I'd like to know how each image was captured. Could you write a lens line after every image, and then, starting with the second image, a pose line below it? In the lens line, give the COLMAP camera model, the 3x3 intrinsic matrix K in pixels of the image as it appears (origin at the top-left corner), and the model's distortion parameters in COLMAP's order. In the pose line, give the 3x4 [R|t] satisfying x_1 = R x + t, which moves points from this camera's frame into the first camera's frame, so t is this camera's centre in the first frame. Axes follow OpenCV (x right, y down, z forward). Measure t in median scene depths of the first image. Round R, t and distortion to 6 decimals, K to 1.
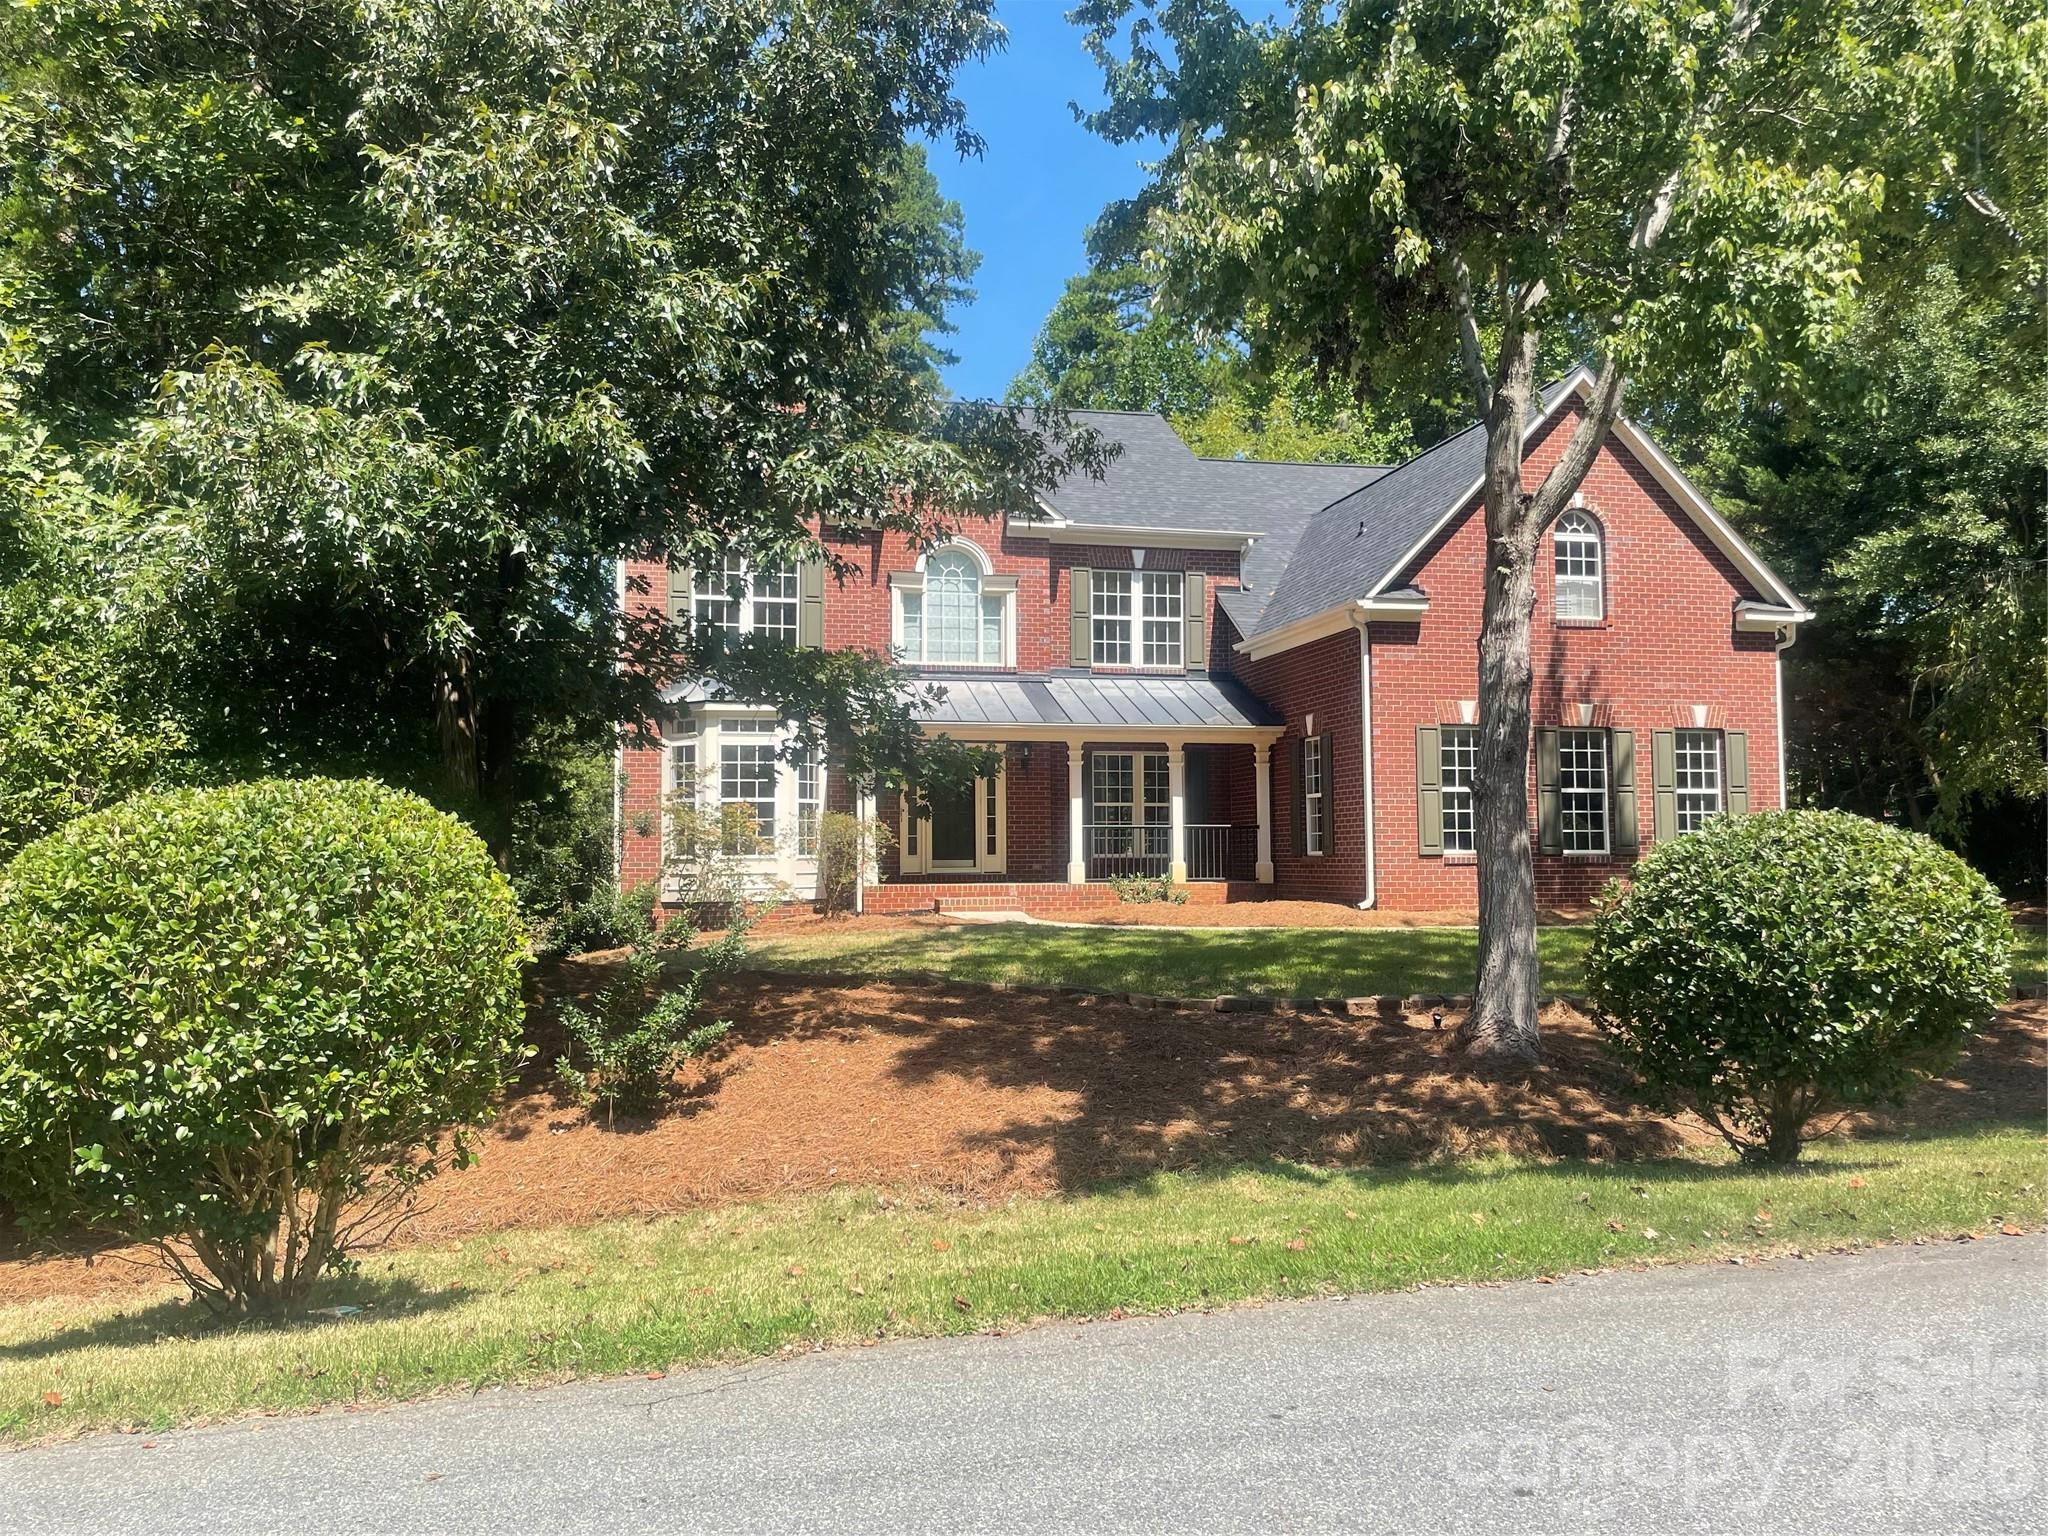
lens RADIAL K [[1536.2, 0, 1016.9], [0, 1536.2, 758.7], [0, 0, 1]] dist [0.037905, -0.049553]
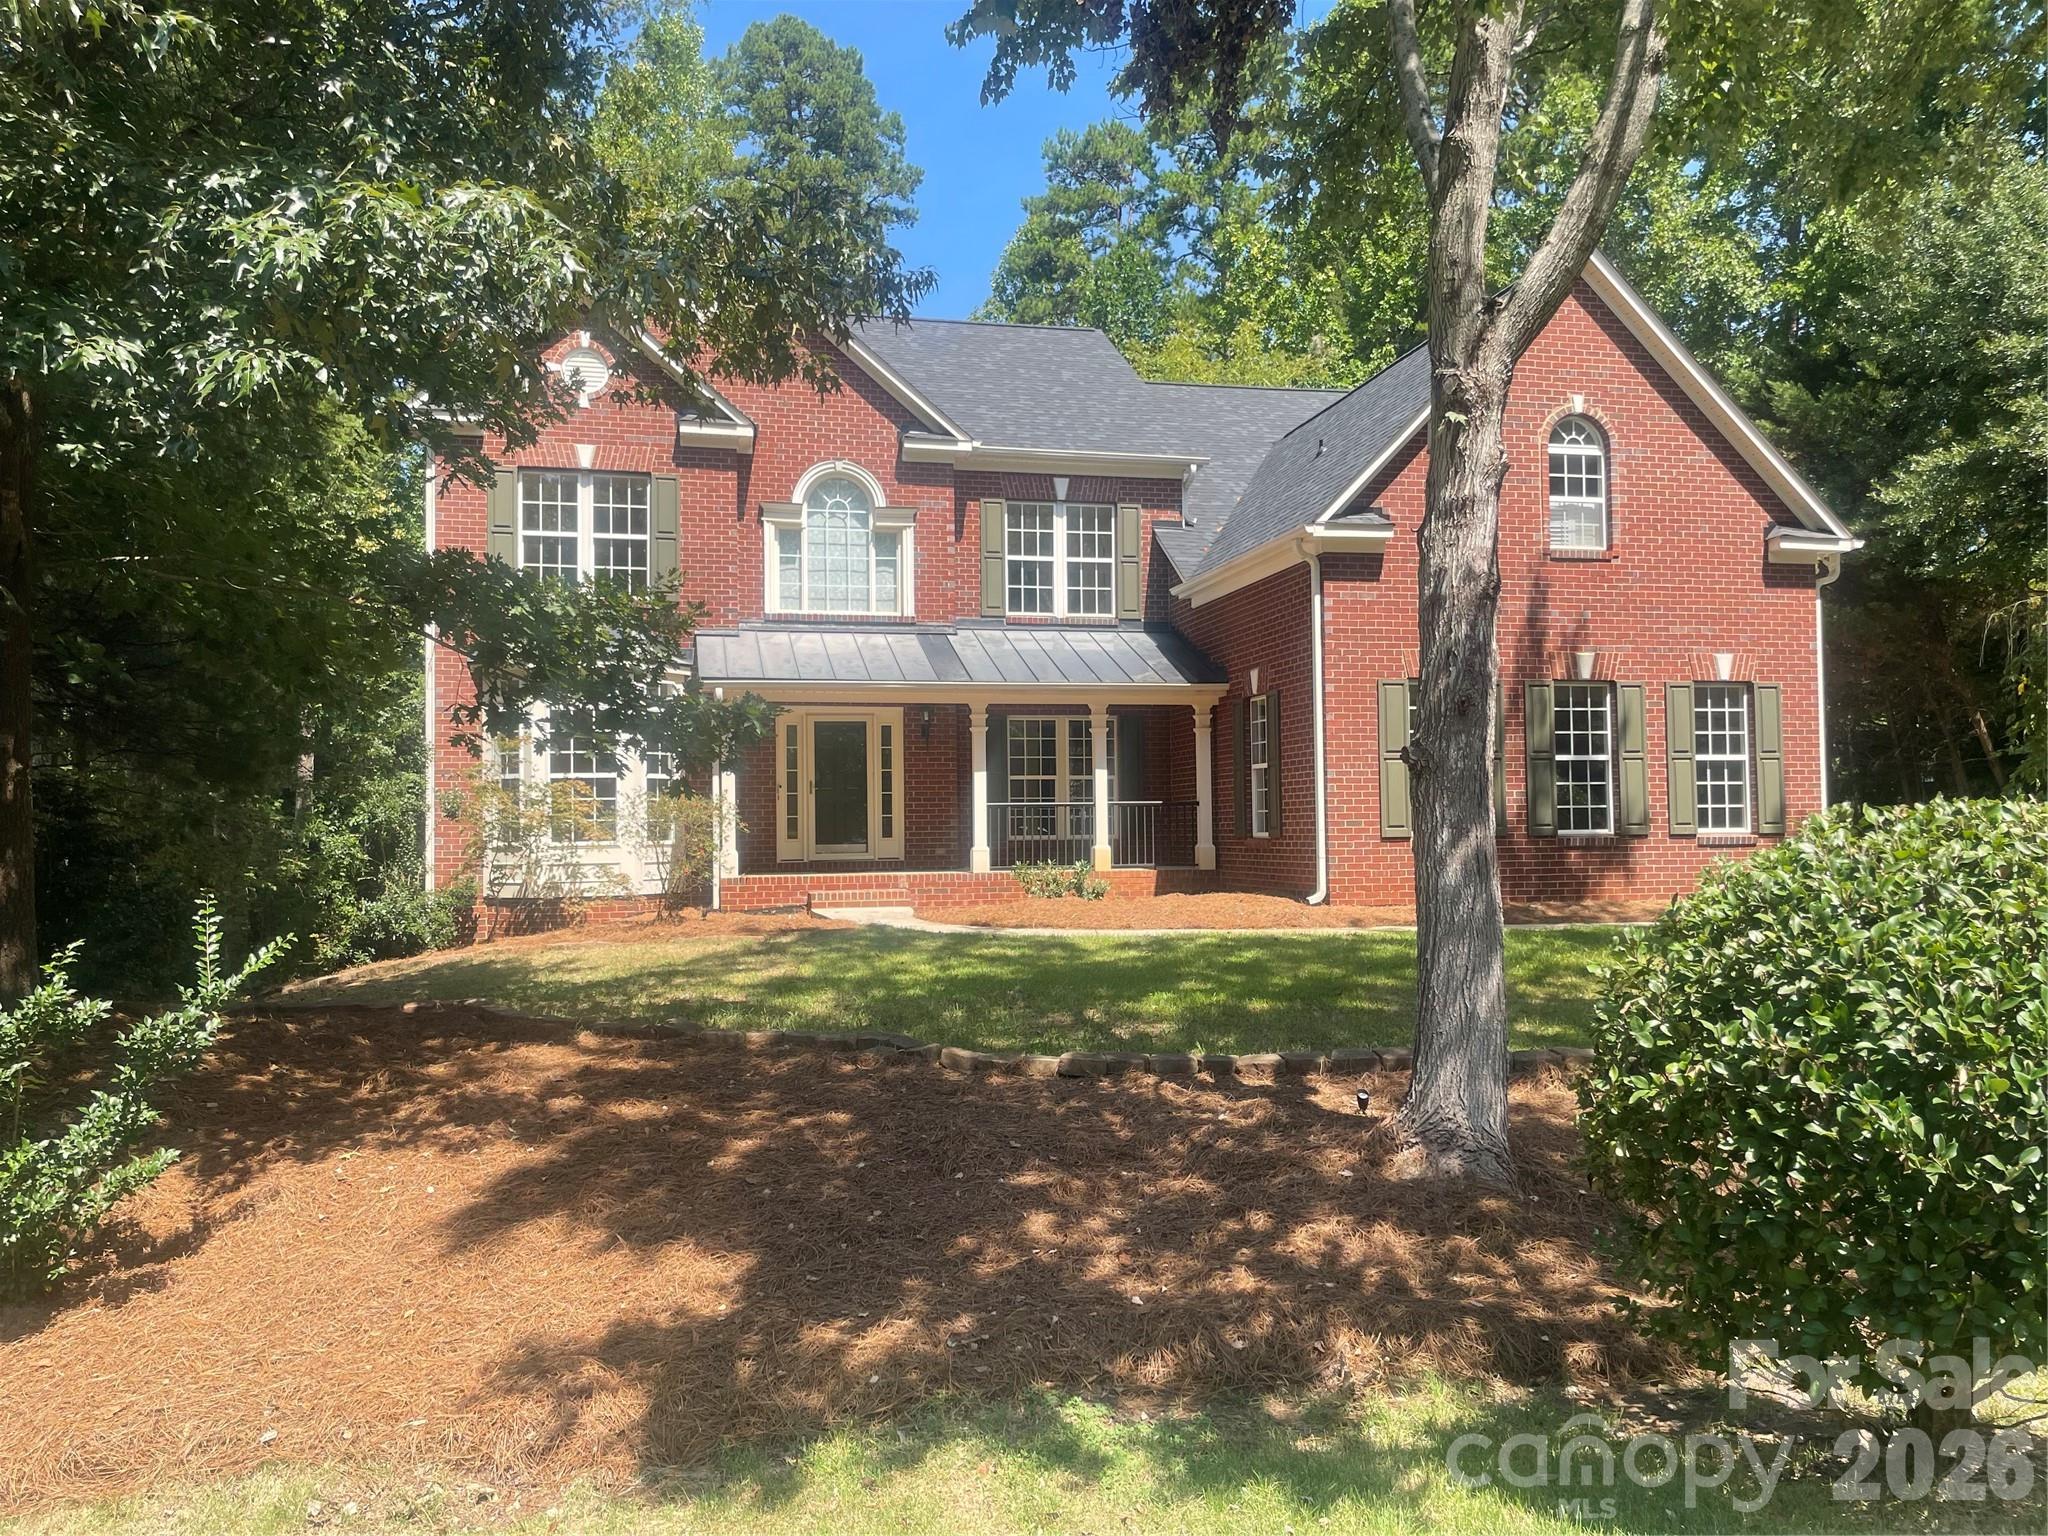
lens RADIAL K [[1536.2, 0, 1016.7], [0, 1536.2, 784.7], [0, 0, 1]] dist [0.037905, -0.049553]
pose [[0.999977, -0.006701, -0.000548, 0.063433], [0.006717, 0.999303, 0.036716, 0.002708], [0.000302, -0.036718, 0.999326, 0.169274]]
